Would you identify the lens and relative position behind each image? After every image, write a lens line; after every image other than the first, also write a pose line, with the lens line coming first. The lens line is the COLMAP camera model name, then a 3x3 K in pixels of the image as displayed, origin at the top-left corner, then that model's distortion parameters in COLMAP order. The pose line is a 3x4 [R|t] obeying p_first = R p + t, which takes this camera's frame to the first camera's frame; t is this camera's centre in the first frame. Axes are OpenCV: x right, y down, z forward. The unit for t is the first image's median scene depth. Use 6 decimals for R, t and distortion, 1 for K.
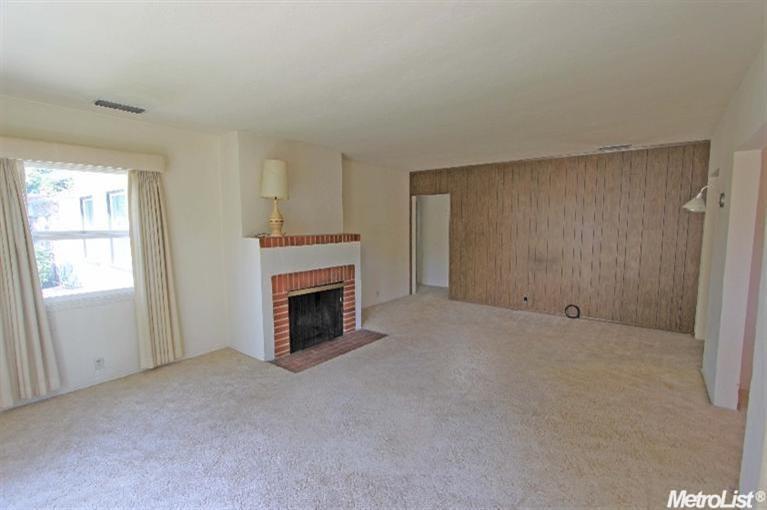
lens RADIAL K [[354.4, 0, 381.5], [0, 354.4, 261.0], [0, 0, 1]] dist [0.001022, -0.000019]
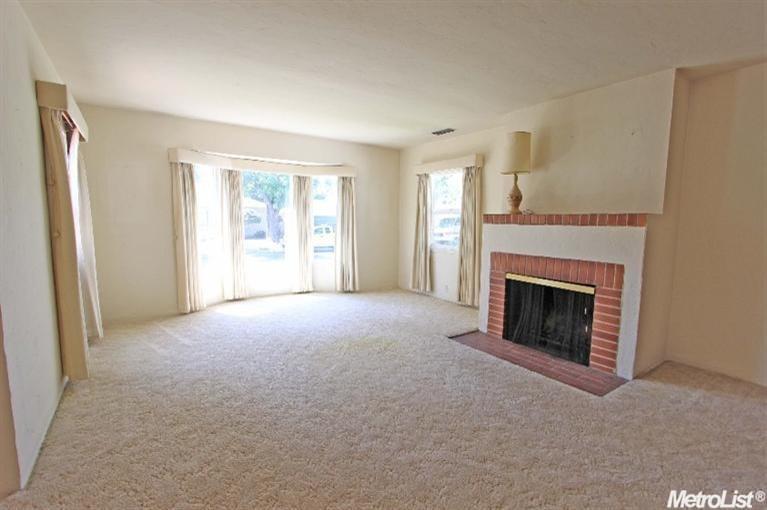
lens RADIAL K [[354.4, 0, 380.5], [0, 354.4, 254.4], [0, 0, 1]] dist [0.001022, -0.000019]
pose [[-0.278251, 0.107345, -0.954491, 0.664877], [-0.104260, 0.984488, 0.141112, -0.054463], [0.954833, 0.138780, -0.262744, 0.849012]]
